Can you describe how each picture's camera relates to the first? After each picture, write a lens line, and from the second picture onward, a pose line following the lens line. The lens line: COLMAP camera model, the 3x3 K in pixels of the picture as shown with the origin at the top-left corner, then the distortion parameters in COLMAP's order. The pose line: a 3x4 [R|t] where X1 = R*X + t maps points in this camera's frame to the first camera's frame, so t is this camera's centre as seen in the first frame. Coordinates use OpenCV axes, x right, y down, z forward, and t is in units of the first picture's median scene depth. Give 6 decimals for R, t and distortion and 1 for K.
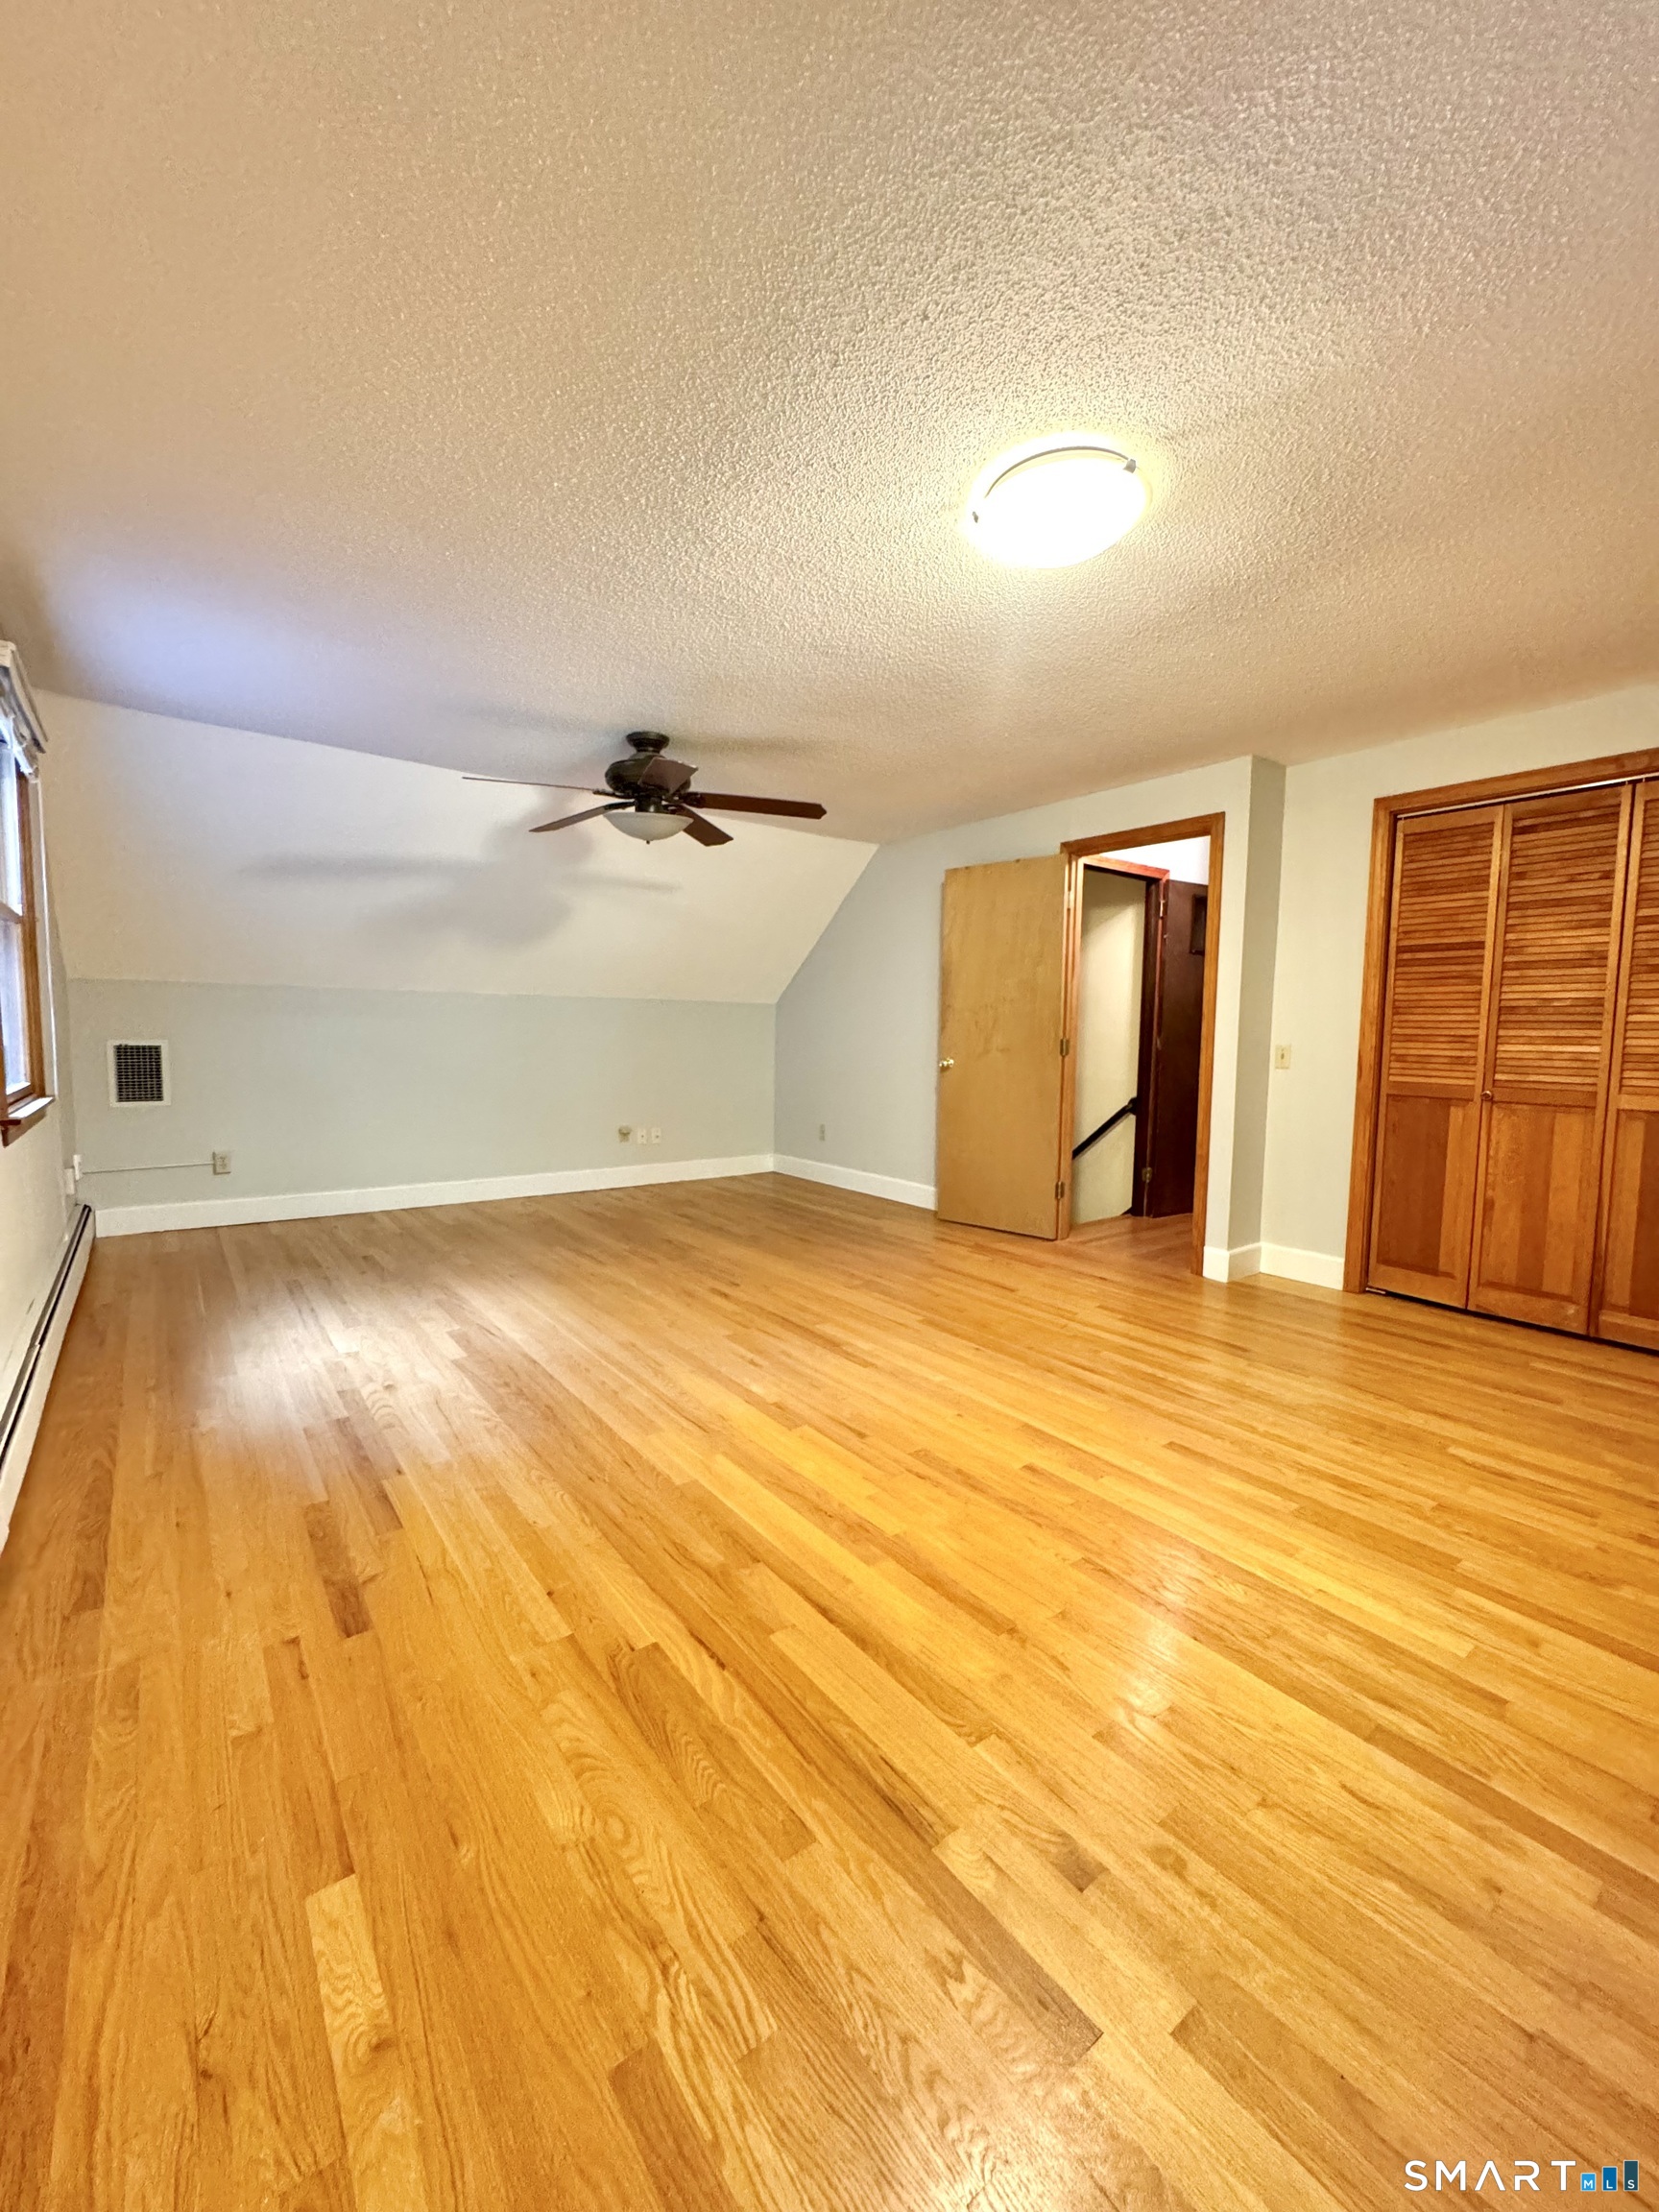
lens RADIAL K [[886.6, 0, 831.7], [0, 886.6, 1105.0], [0, 0, 1]] dist [-0.002969, 0.000610]
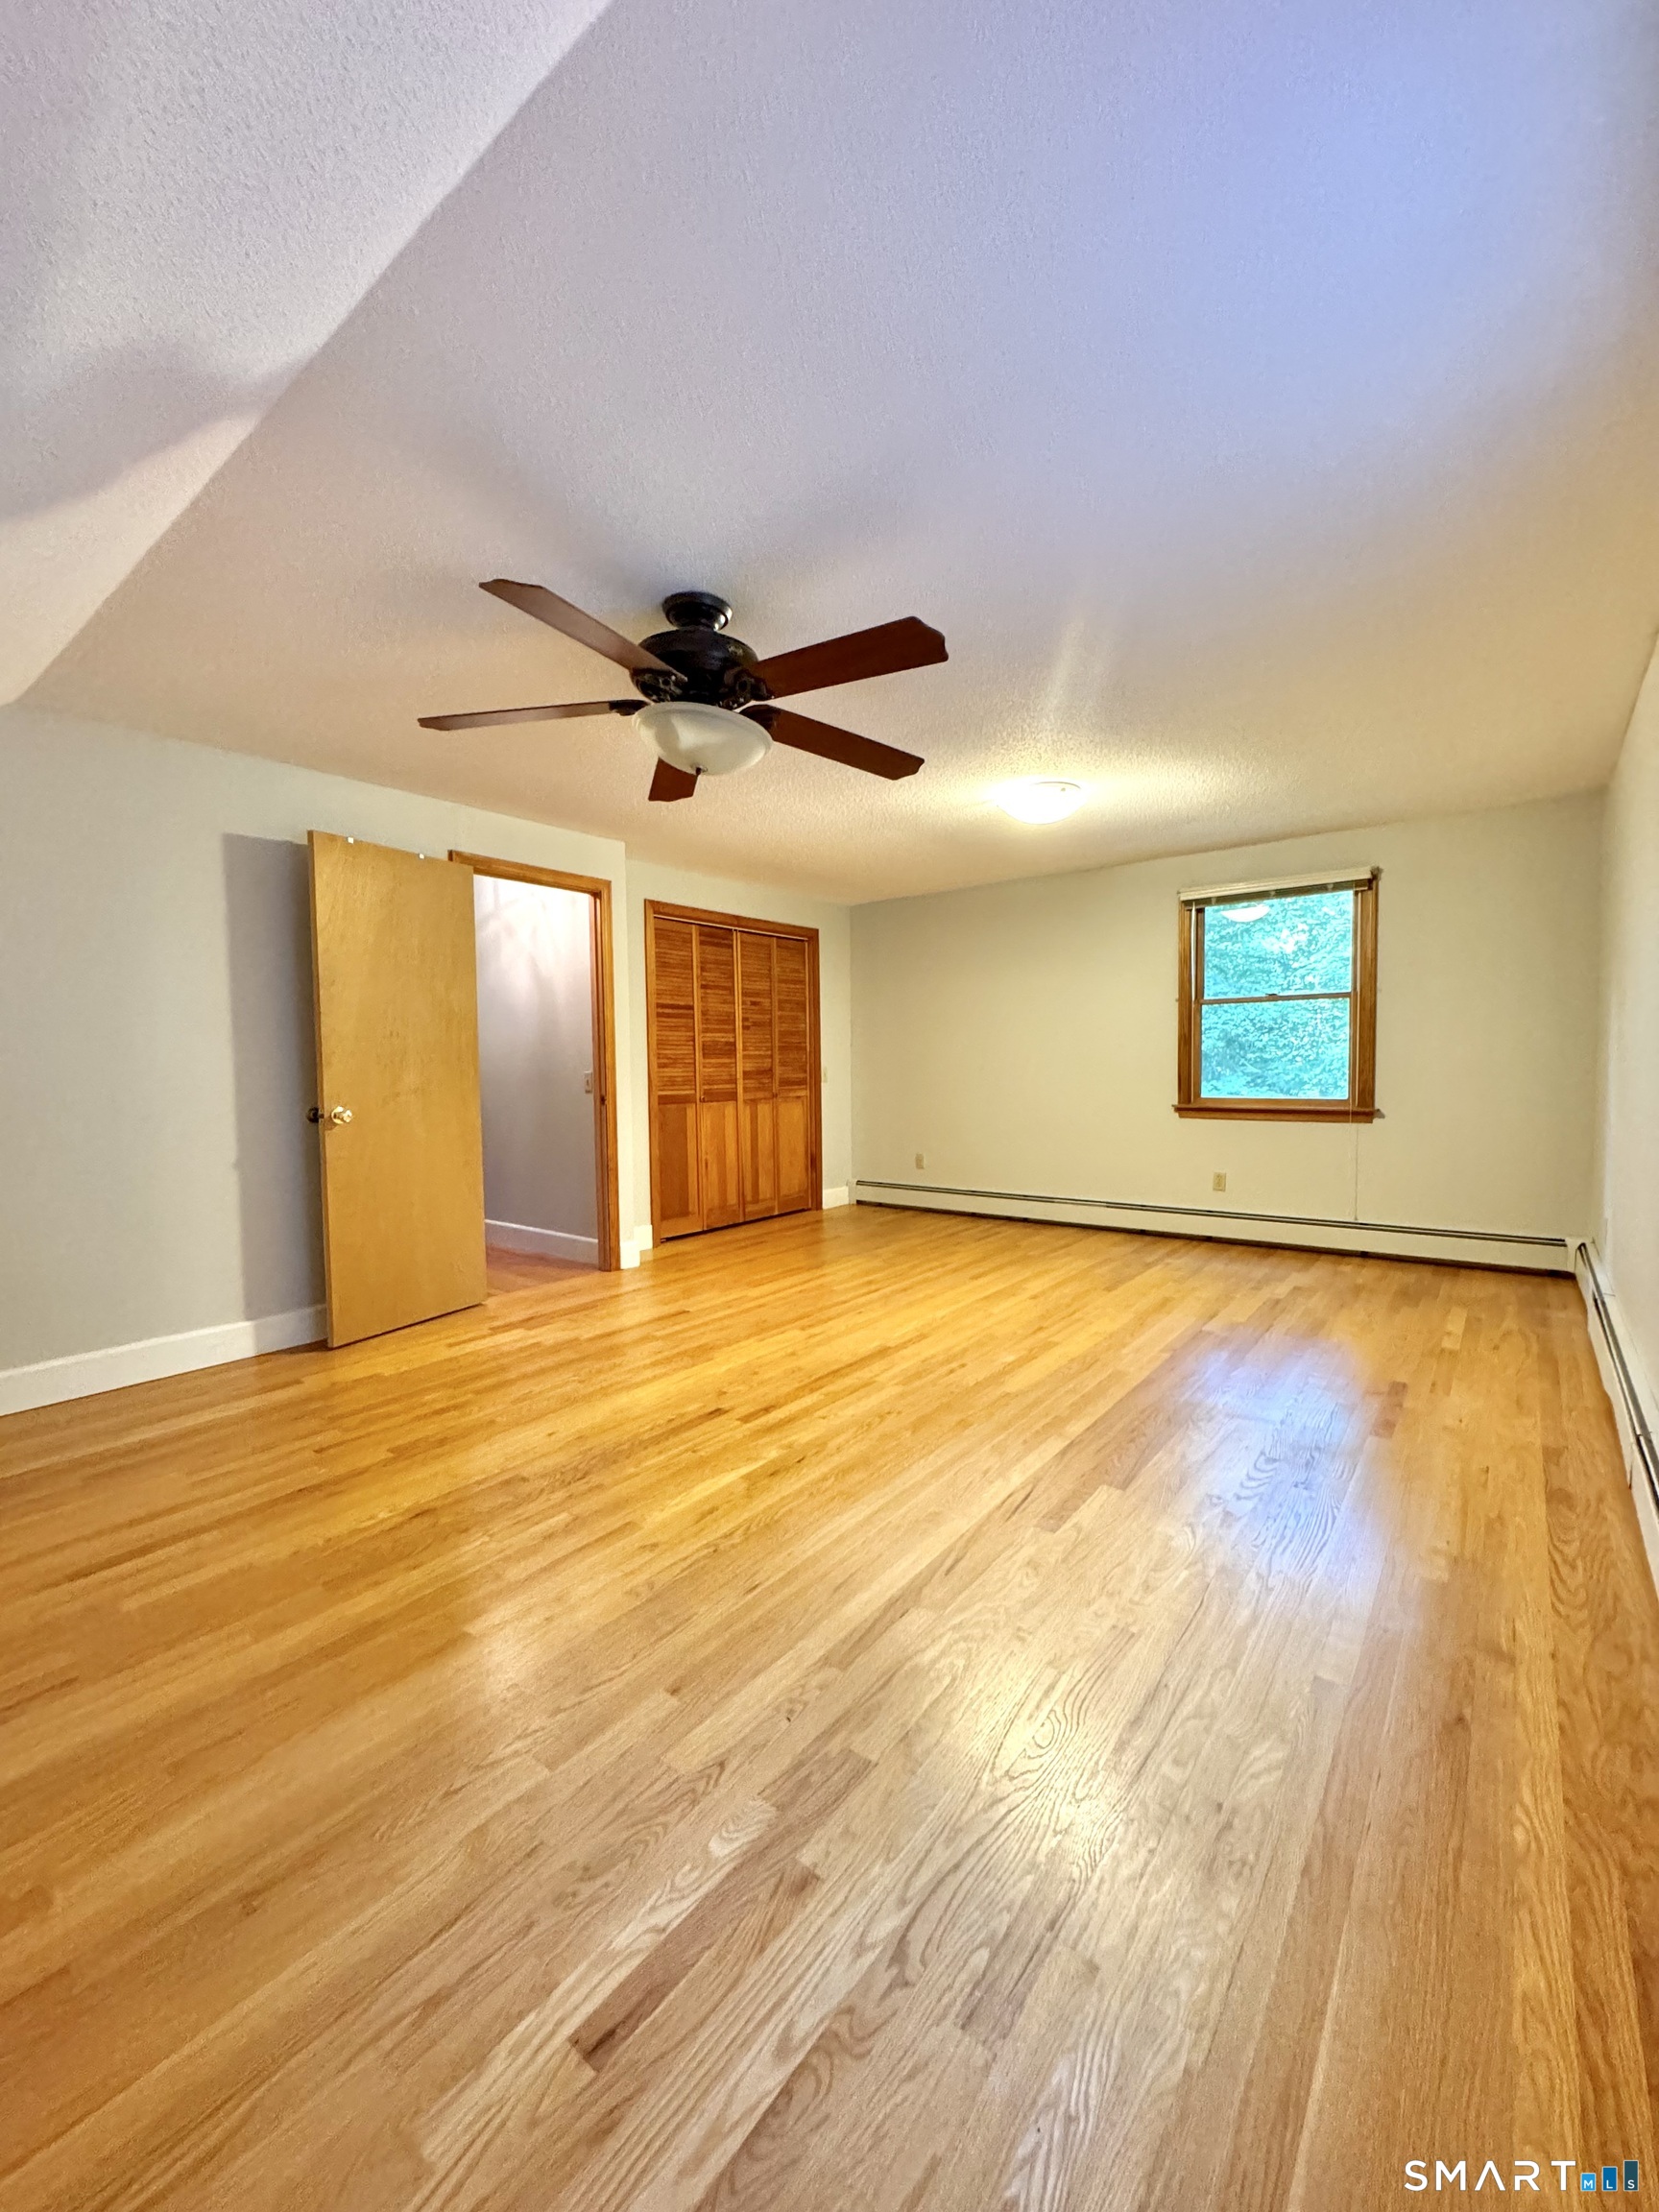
lens RADIAL K [[886.6, 0, 832.0], [0, 886.6, 1104.8], [0, 0, 1]] dist [-0.002969, 0.000610]
pose [[-0.258212, -0.057027, 0.964404, -0.901343], [0.090257, 0.992466, 0.082852, -0.112378], [-0.961863, 0.108437, -0.251120, 1.155494]]
